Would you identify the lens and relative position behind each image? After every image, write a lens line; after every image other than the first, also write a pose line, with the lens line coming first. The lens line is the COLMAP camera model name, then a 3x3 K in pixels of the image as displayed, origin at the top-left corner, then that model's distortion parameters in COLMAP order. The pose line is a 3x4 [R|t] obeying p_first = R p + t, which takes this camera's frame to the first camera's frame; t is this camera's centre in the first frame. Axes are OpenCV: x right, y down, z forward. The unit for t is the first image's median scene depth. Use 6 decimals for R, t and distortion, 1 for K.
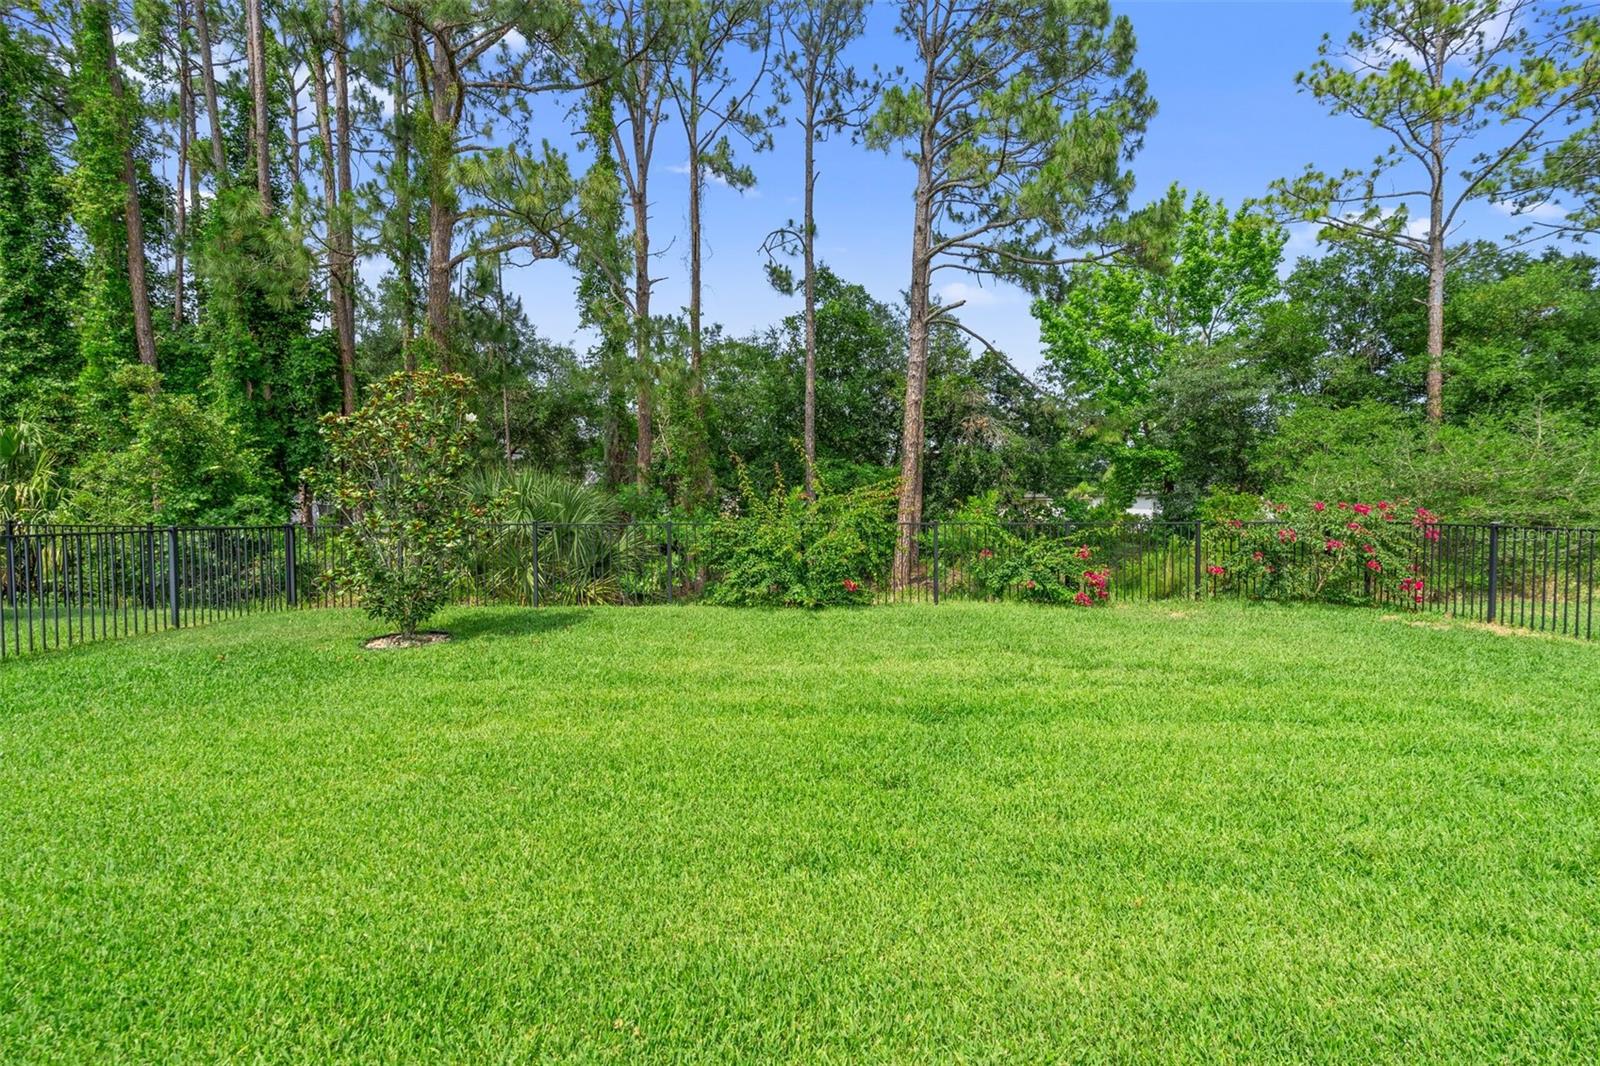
lens RADIAL K [[737.9, 0, 767.2], [0, 737.9, 527.8], [0, 0, 1]] dist [-0.000163, -0.000035]
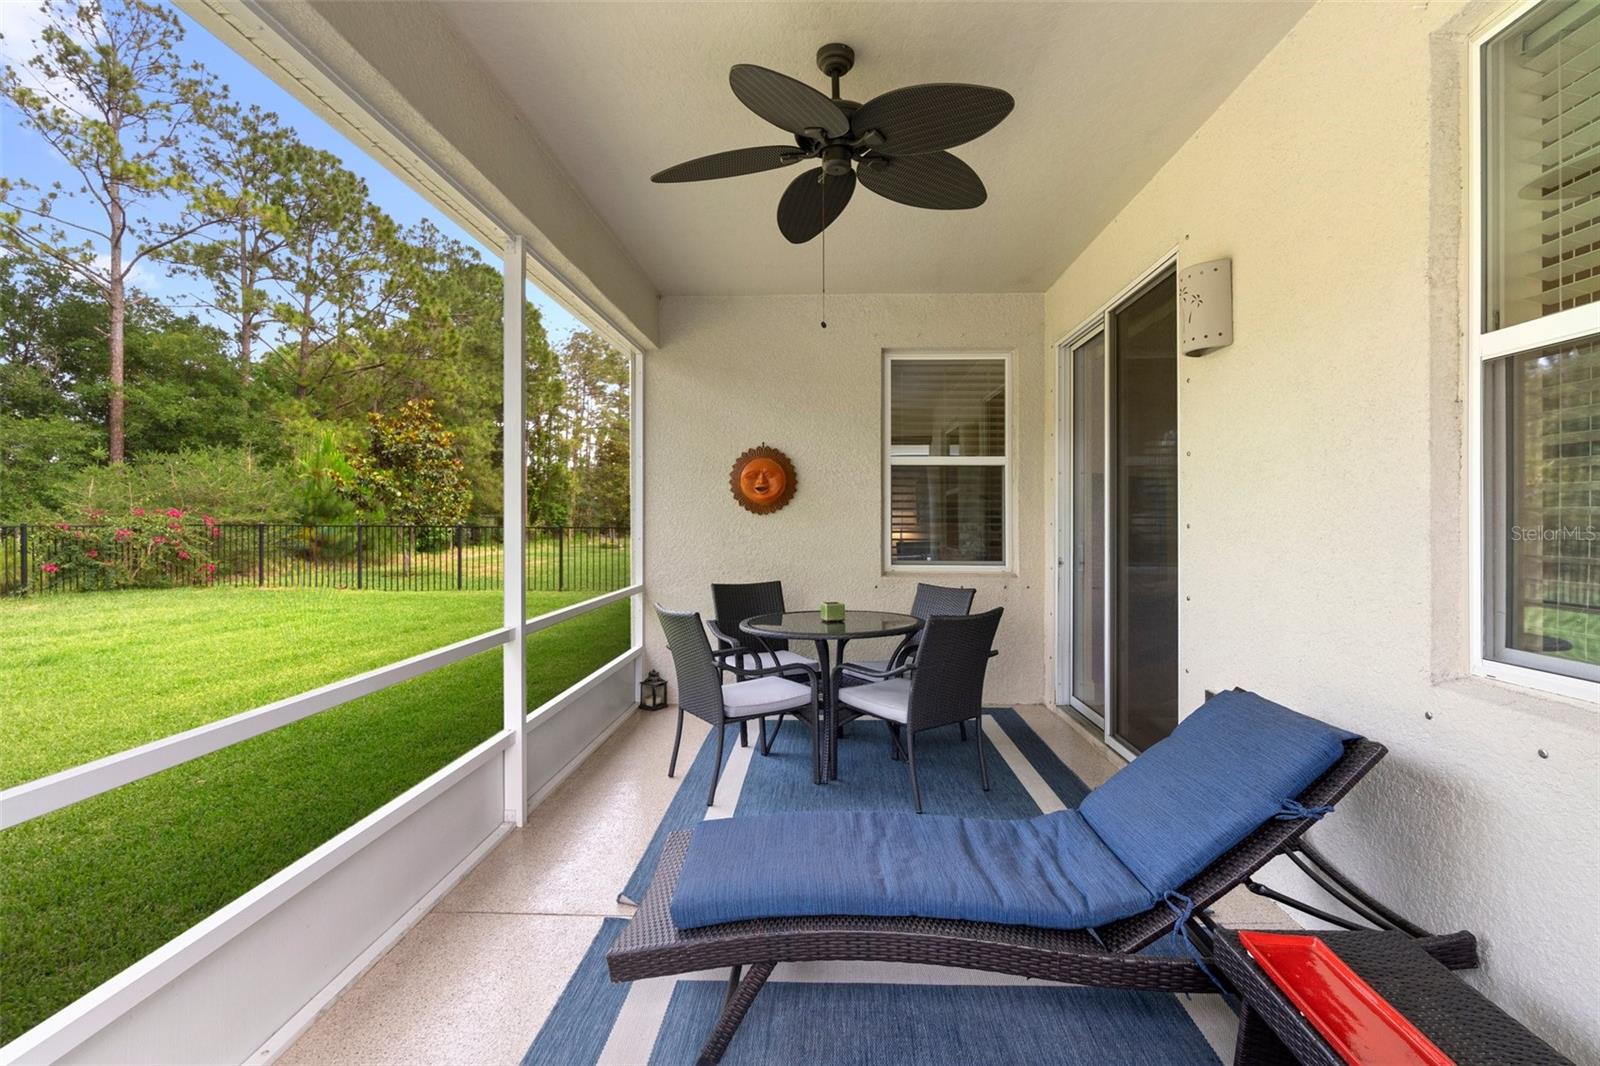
lens RADIAL K [[766.3, 0, 800.8], [0, 766.3, 518.4], [0, 0, 1]] dist [0.000091, 0.000539]
pose [[0.034786, 0.006829, 0.999371, -0.230536], [0.027394, 0.999594, -0.007784, 0.010101], [-0.999019, 0.027648, 0.034585, -0.079035]]
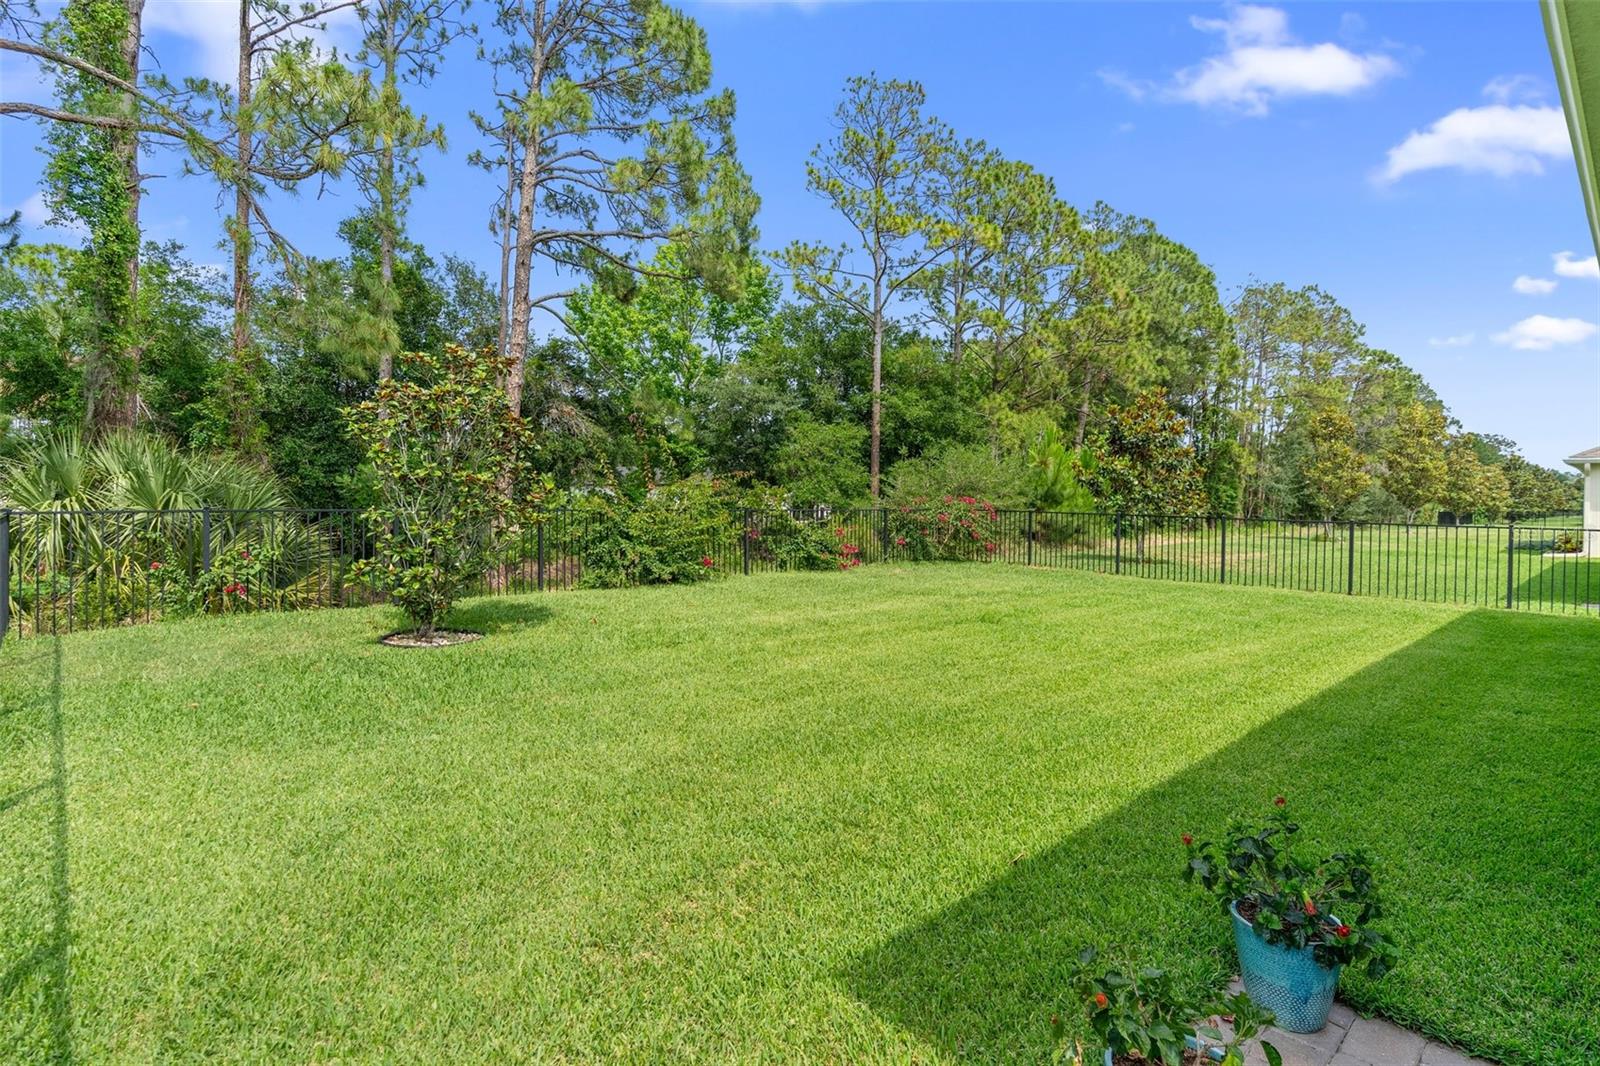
lens RADIAL K [[809.5, 0, 799.8], [0, 809.5, 505.1], [0, 0, 1]] dist [-0.002241, -0.000186]
pose [[0.720351, 0.007297, 0.693571, -0.288885], [0.002354, 0.999913, -0.012965, 0.003041], [-0.693606, 0.010972, 0.720271, -0.021542]]
